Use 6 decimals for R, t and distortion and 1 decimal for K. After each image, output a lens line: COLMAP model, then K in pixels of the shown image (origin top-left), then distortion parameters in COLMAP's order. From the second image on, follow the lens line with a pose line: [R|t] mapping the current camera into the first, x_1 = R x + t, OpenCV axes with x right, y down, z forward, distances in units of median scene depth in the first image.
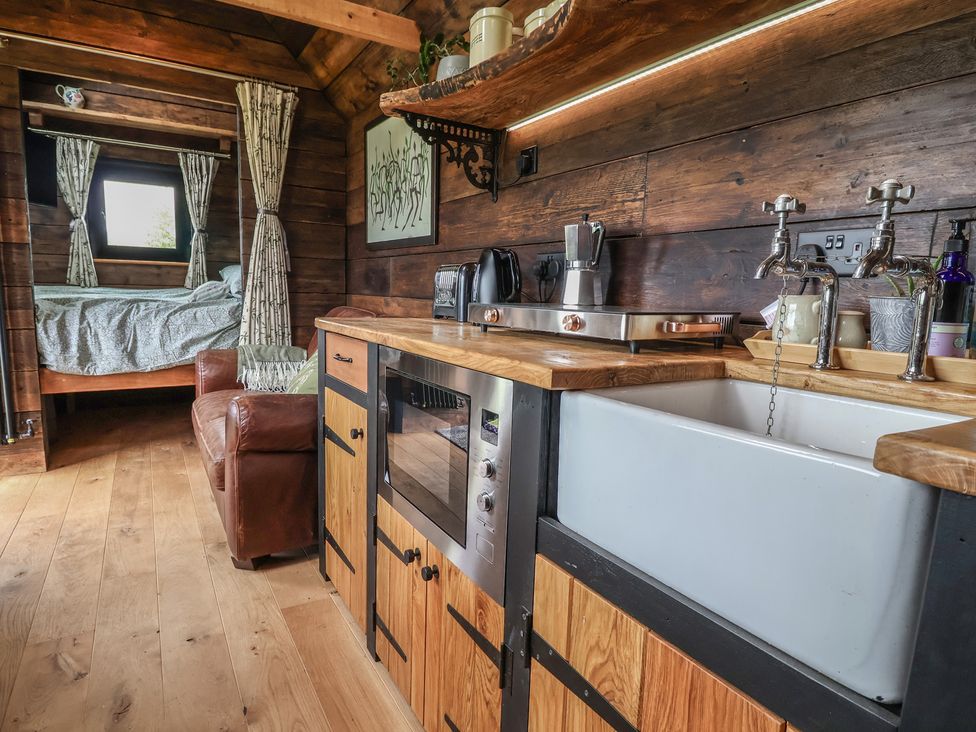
lens RADIAL K [[556.6, 0, 479.1], [0, 556.6, 368.6], [0, 0, 1]] dist [0.004103, -0.015320]
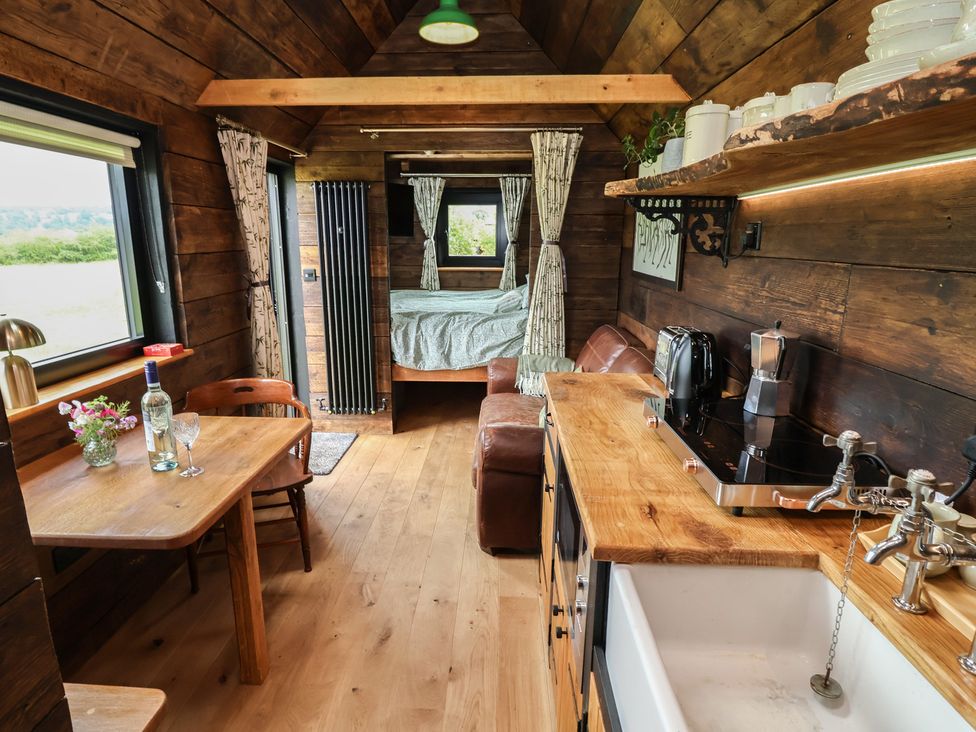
lens RADIAL K [[543.2, 0, 475.0], [0, 543.2, 367.6], [0, 0, 1]] dist [0.001552, -0.014760]
pose [[0.830418, 0.101426, -0.547830, 0.135134], [-0.056893, 0.993587, 0.097713, -0.125751], [0.554228, -0.049974, 0.830863, -0.034487]]
